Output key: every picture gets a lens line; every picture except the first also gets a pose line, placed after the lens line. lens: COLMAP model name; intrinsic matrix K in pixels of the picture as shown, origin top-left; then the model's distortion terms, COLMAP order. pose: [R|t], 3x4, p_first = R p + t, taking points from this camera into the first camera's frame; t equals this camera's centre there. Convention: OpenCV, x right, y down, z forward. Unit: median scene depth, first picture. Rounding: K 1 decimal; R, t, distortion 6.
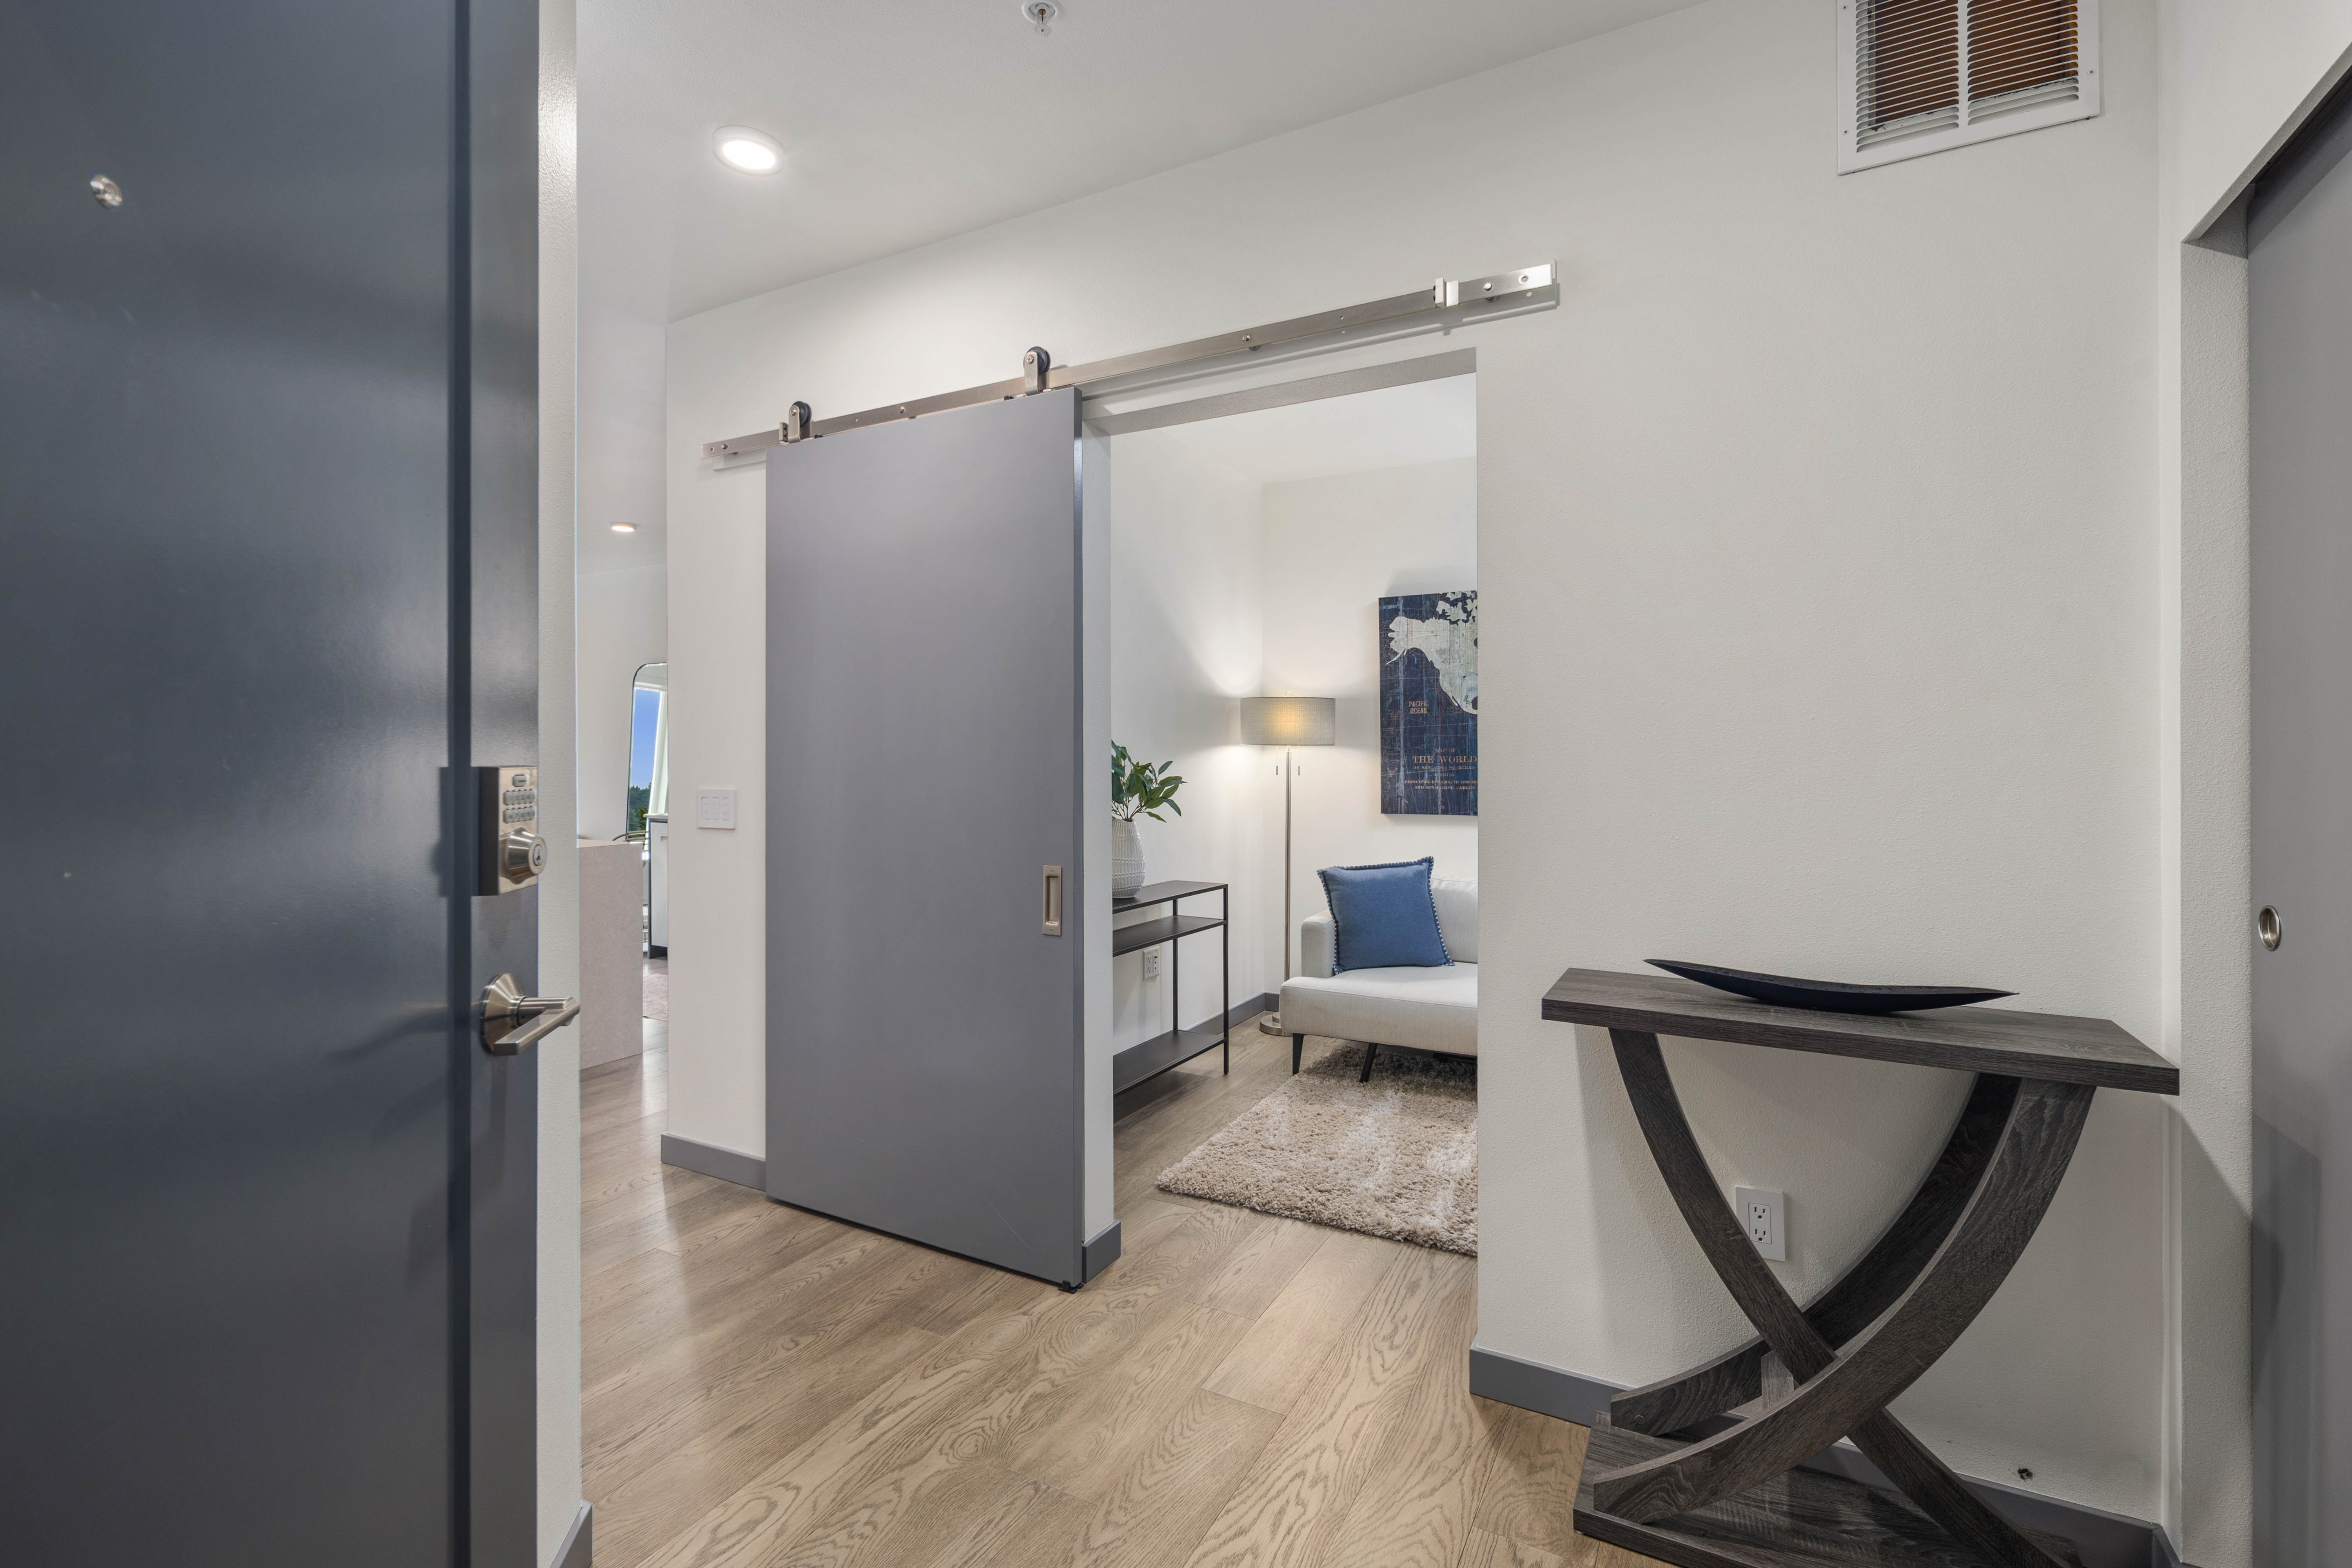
lens RADIAL K [[1047.4, 0, 1171.7], [0, 1047.4, 775.4], [0, 0, 1]] dist [0.024455, 0.000354]
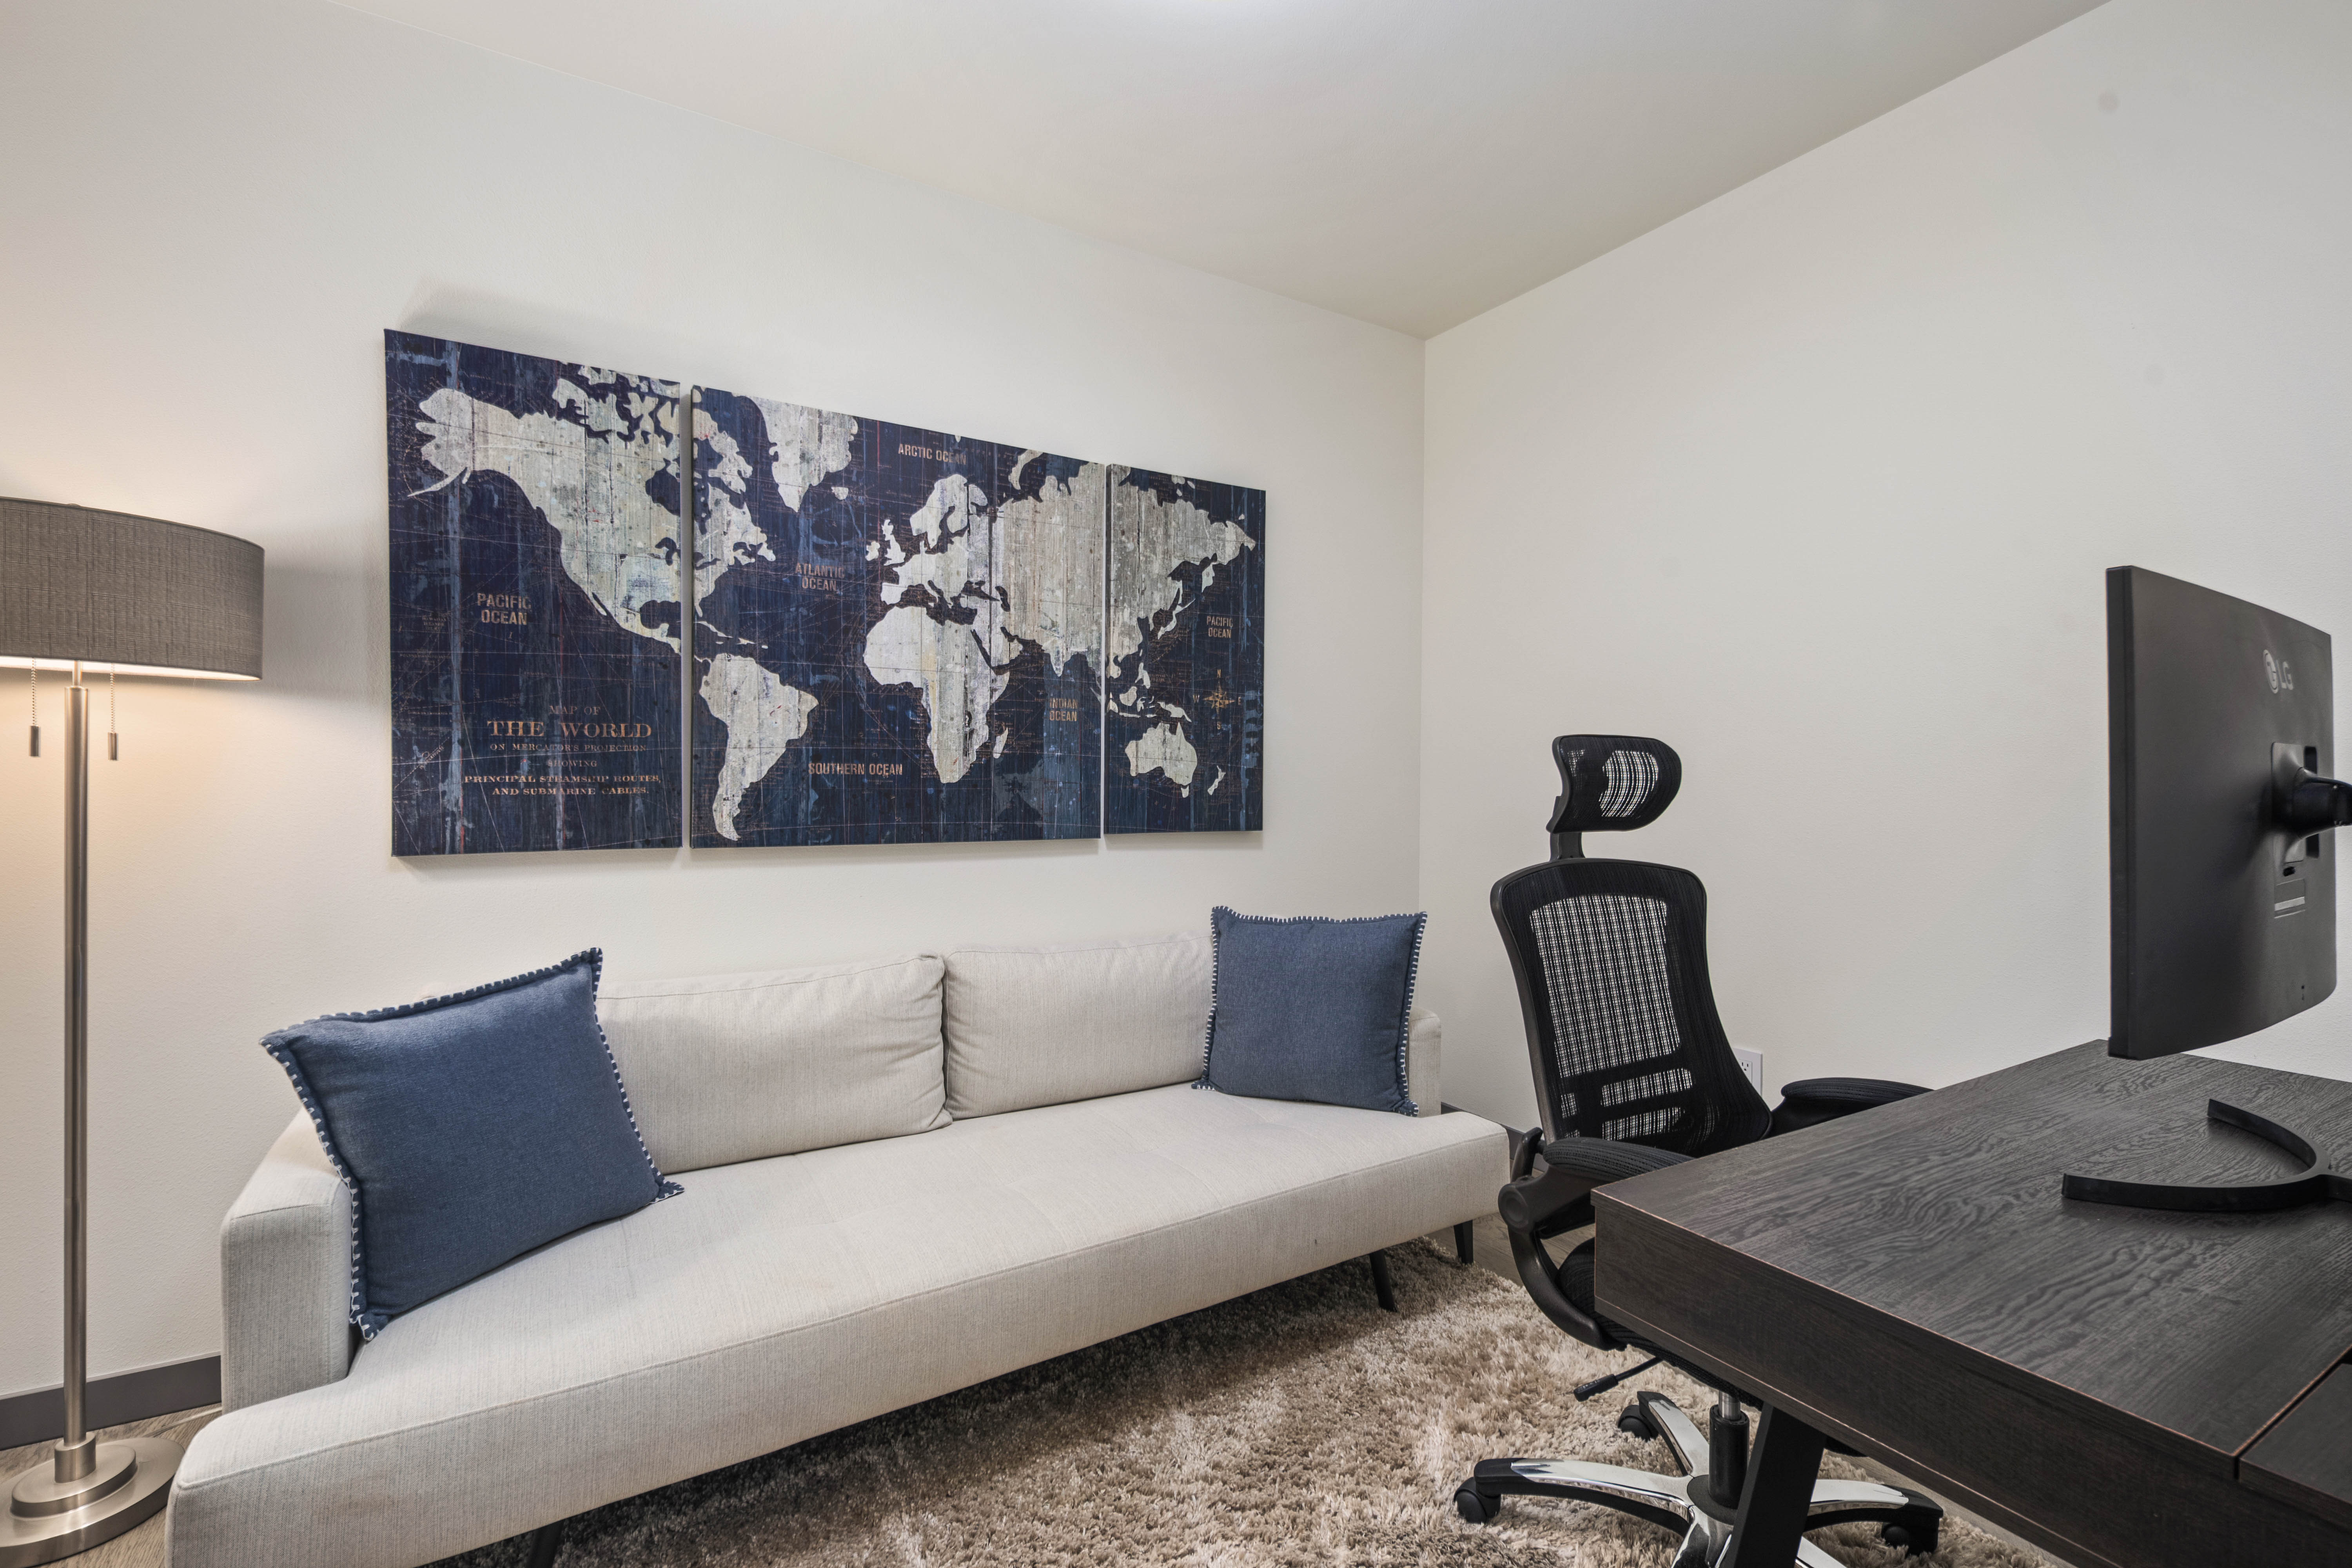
lens RADIAL K [[1047.4, 0, 1170.7], [0, 1047.4, 793.0], [0, 0, 1]] dist [0.024455, 0.000354]
pose [[0.526961, -0.000605, 0.849889, 0.005477], [0.006348, 0.999975, -0.003224, 0.015520], [-0.849866, 0.007094, 0.526952, 0.534006]]
